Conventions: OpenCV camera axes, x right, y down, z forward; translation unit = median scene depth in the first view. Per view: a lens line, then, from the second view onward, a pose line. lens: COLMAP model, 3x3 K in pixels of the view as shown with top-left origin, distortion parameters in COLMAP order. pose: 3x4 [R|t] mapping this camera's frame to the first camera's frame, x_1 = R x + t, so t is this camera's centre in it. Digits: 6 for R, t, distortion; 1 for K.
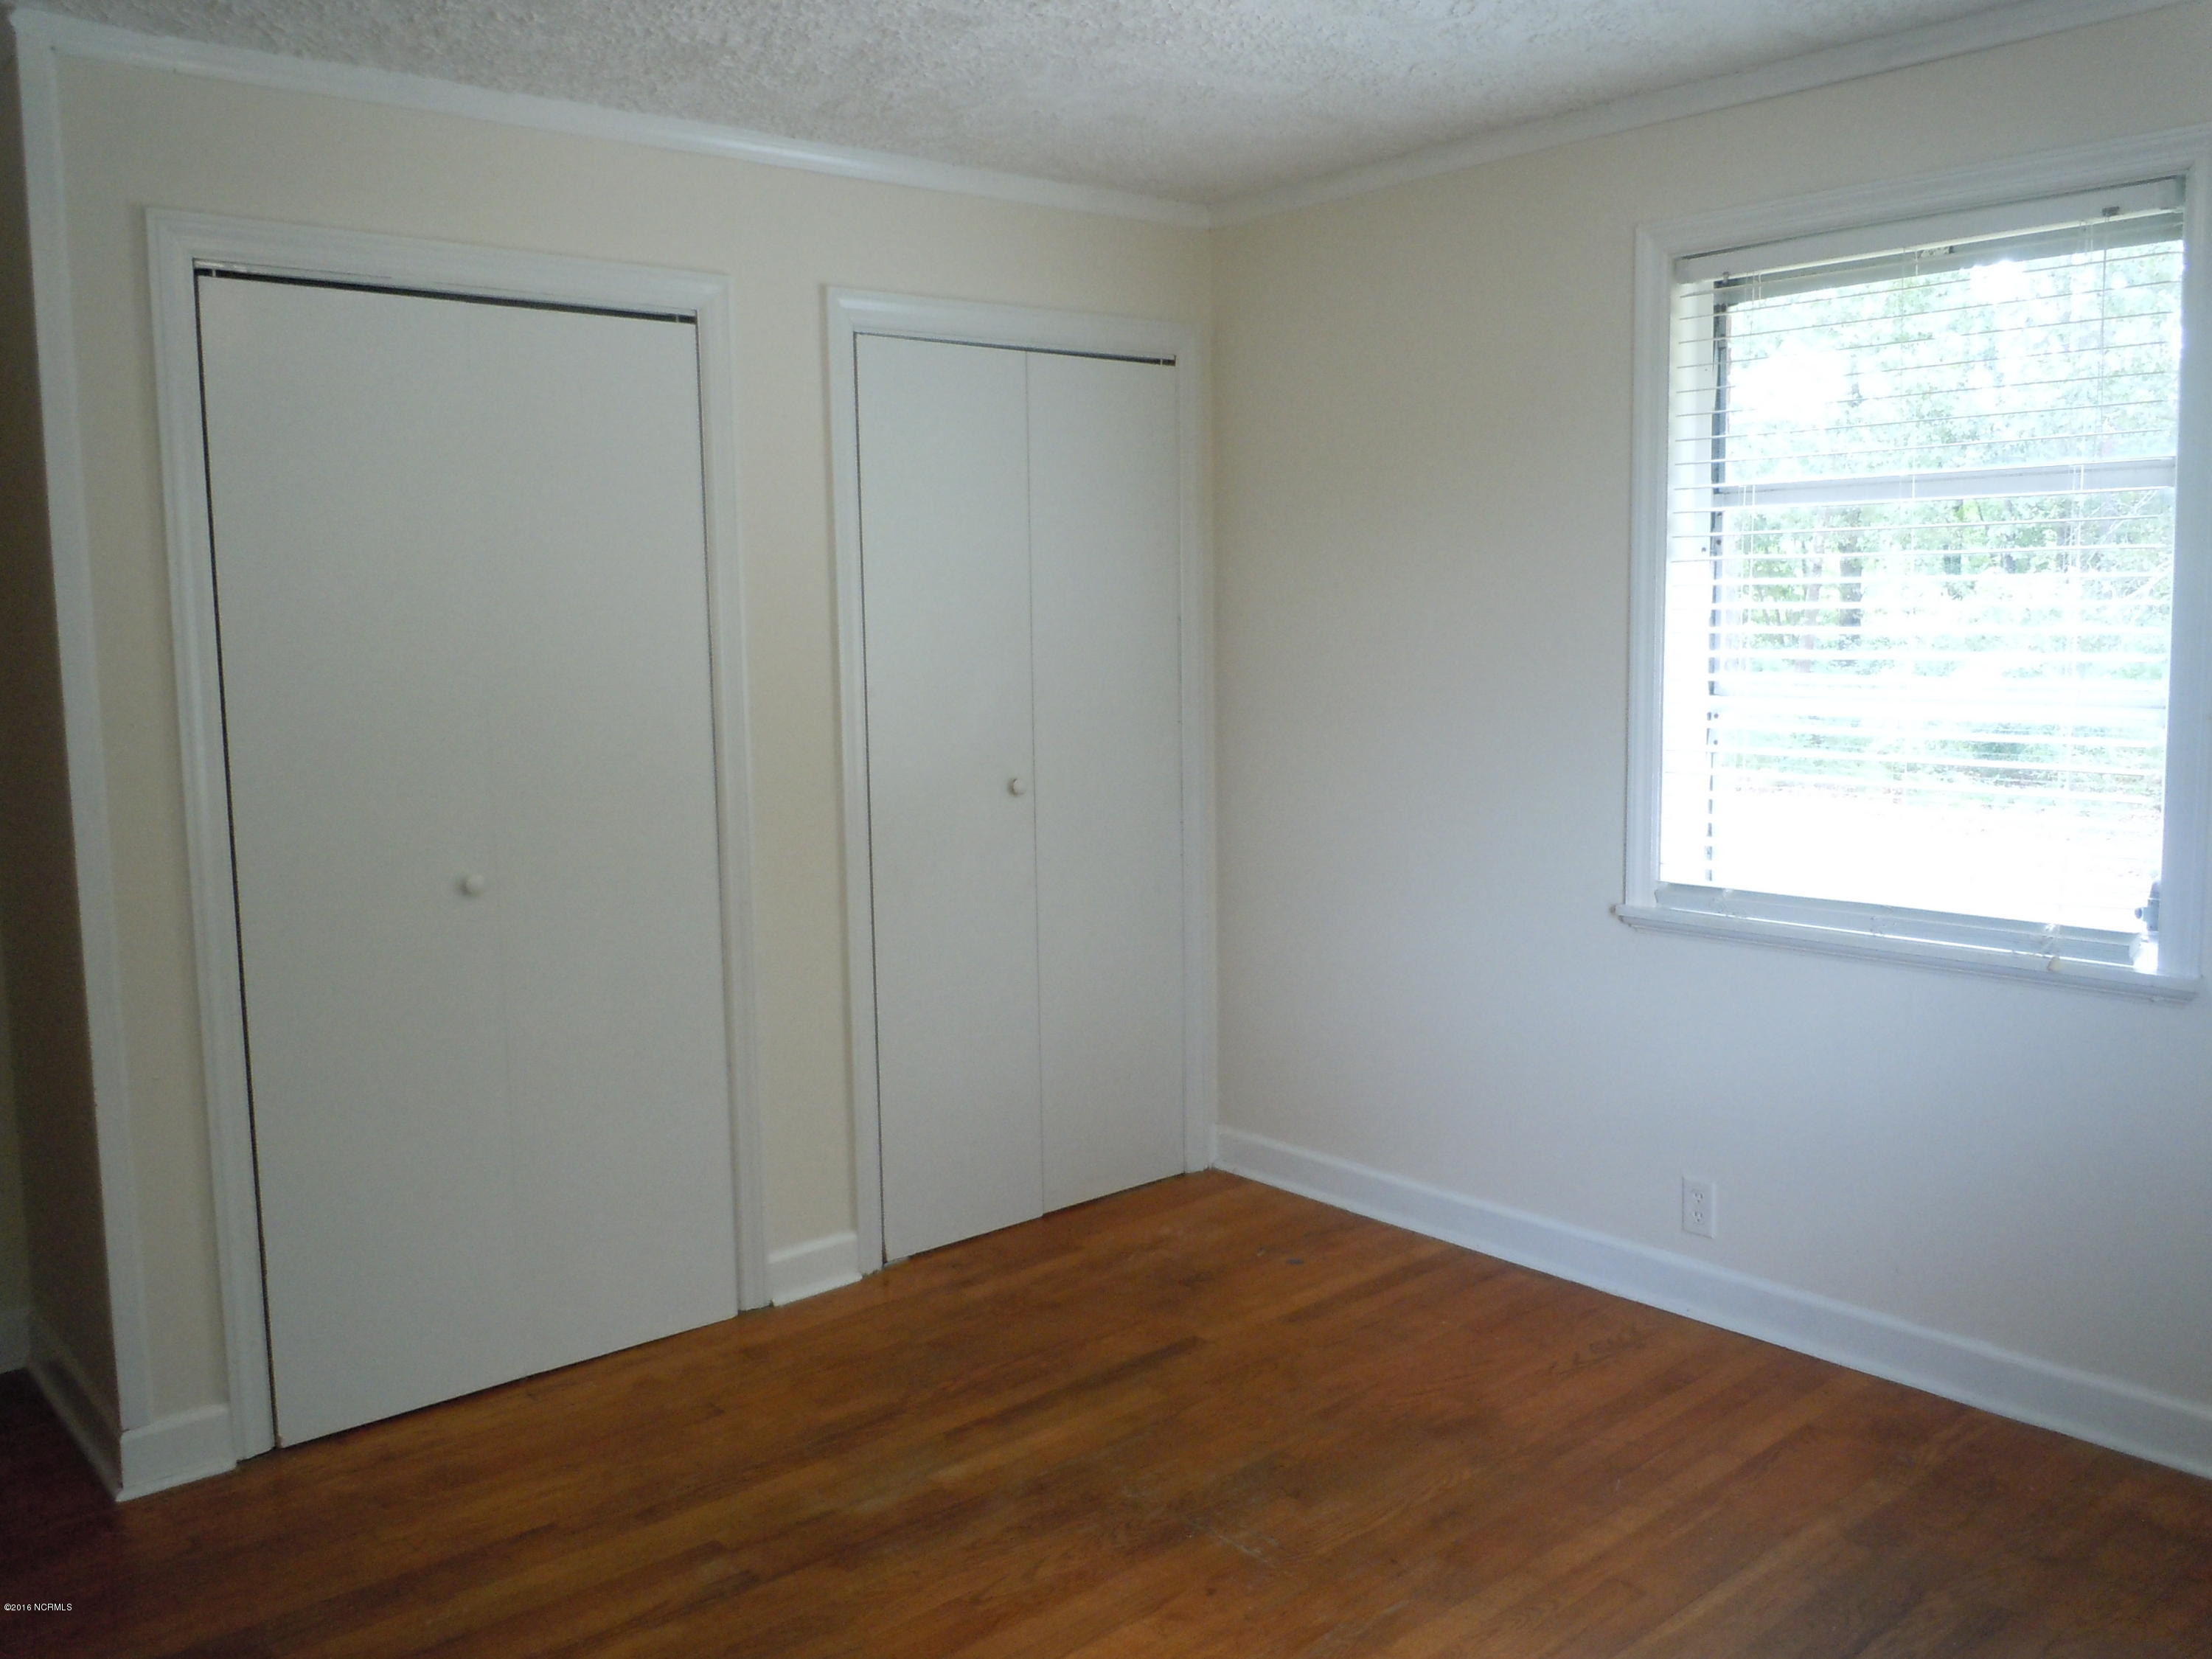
lens RADIAL K [[1829.6, 0, 1112.9], [0, 1829.6, 824.4], [0, 0, 1]] dist [0.009506, -0.052175]
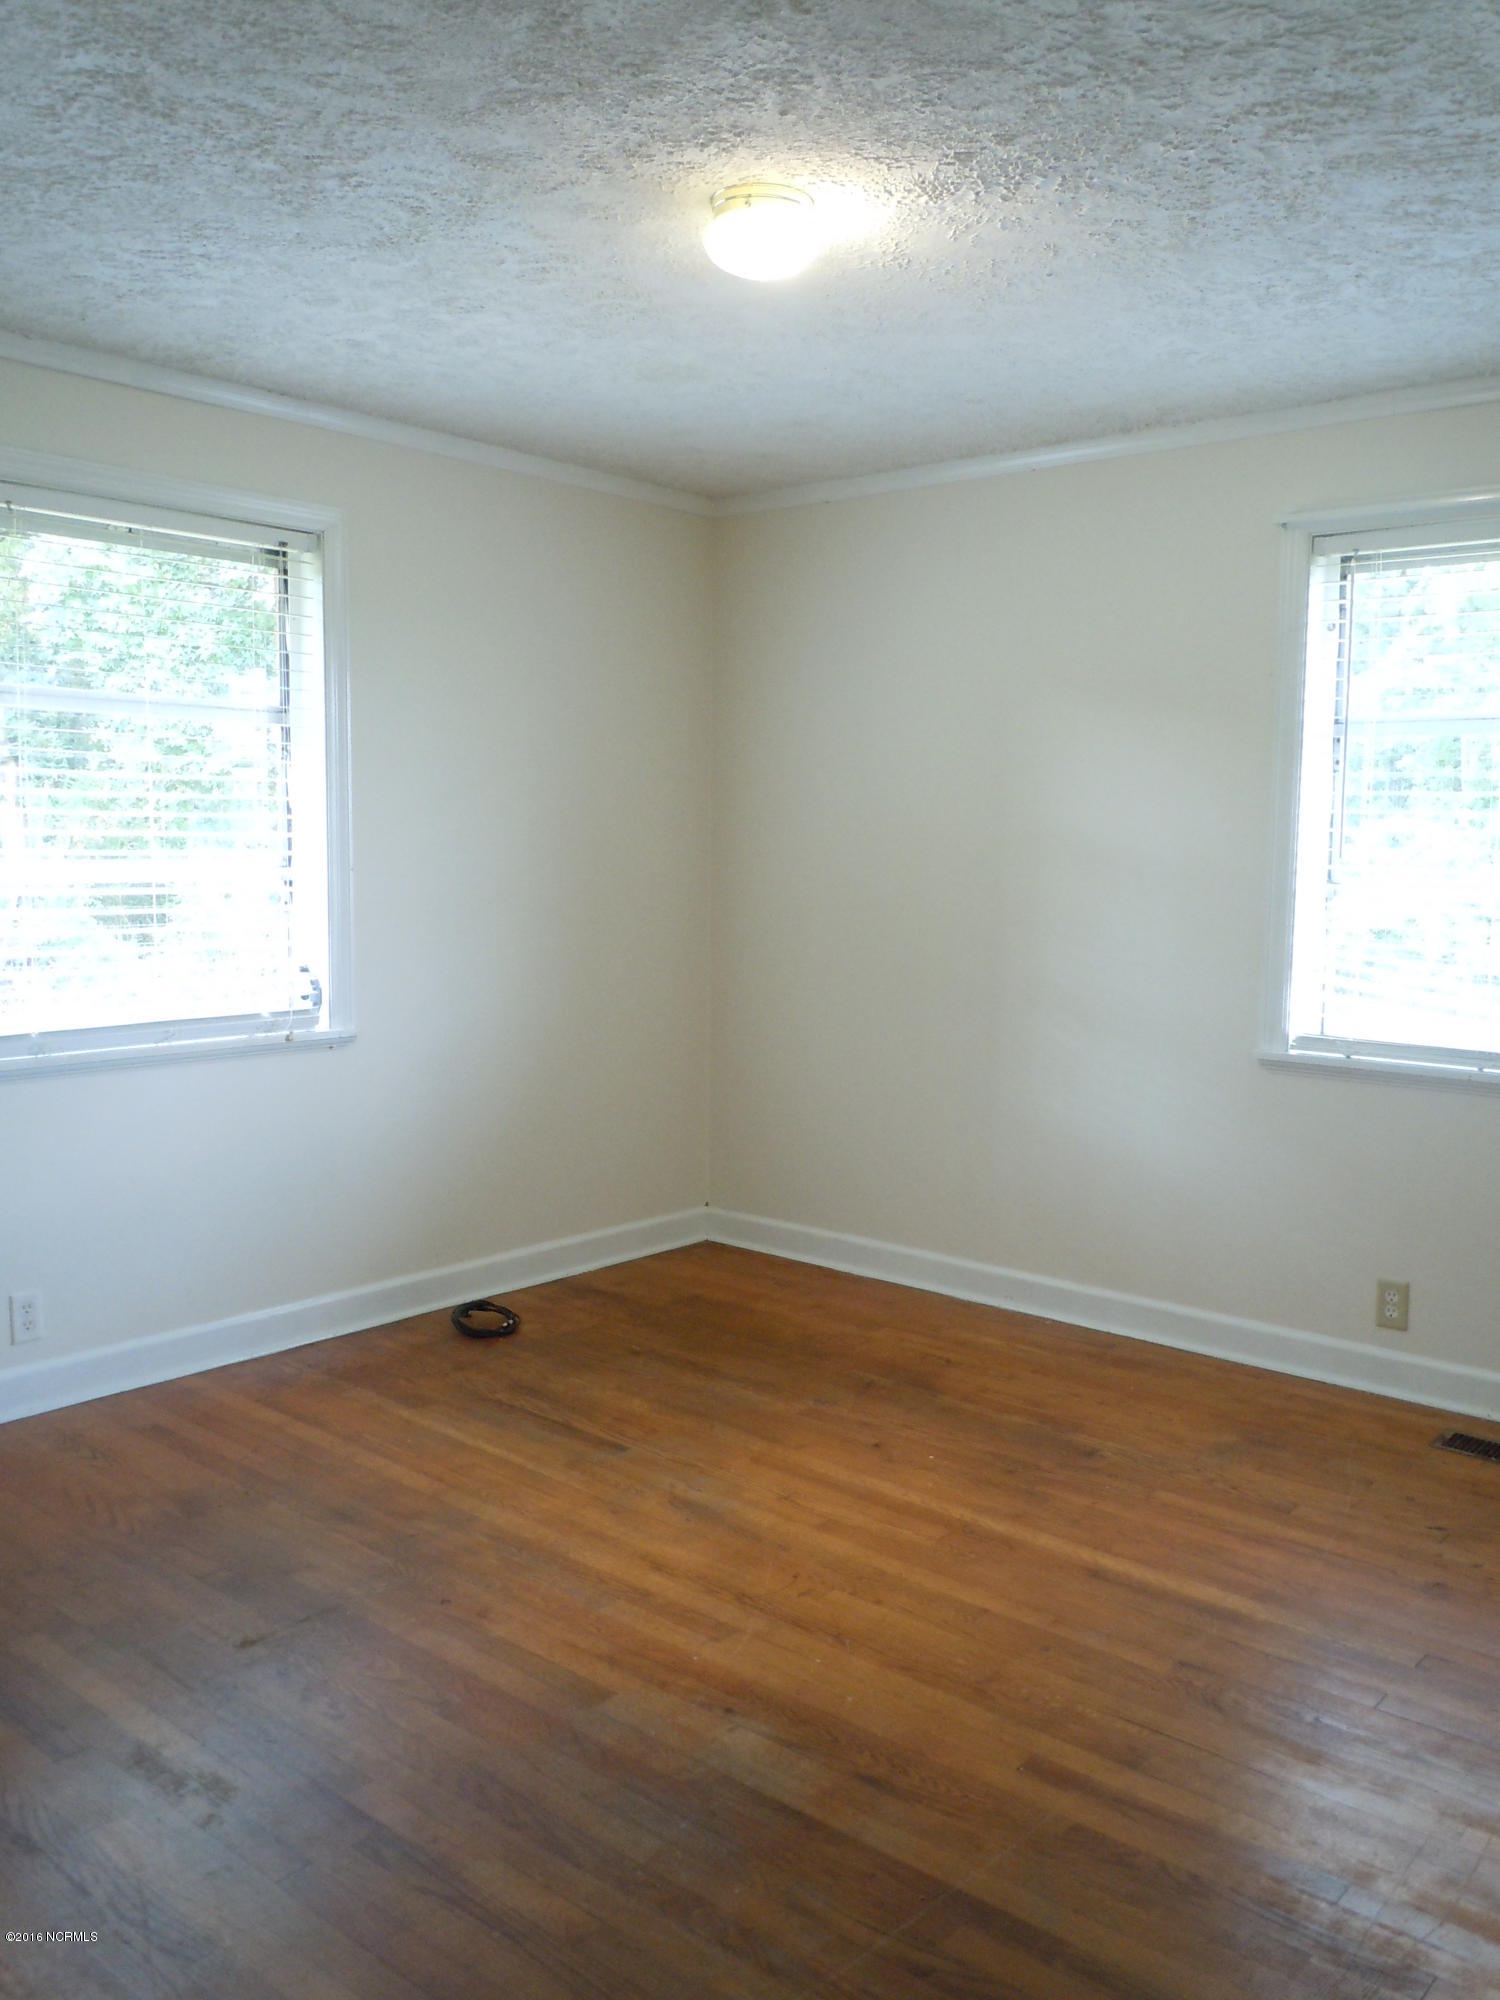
lens RADIAL K [[1654.2, 0, 755.0], [0, 1654.2, 1004.2], [0, 0, 1]] dist [0.009506, -0.052175]
pose [[-0.155744, -0.079297, 0.984609, -0.919263], [0.107548, 0.989486, 0.096702, -0.041686], [-0.981925, 0.120954, -0.145578, 0.838800]]
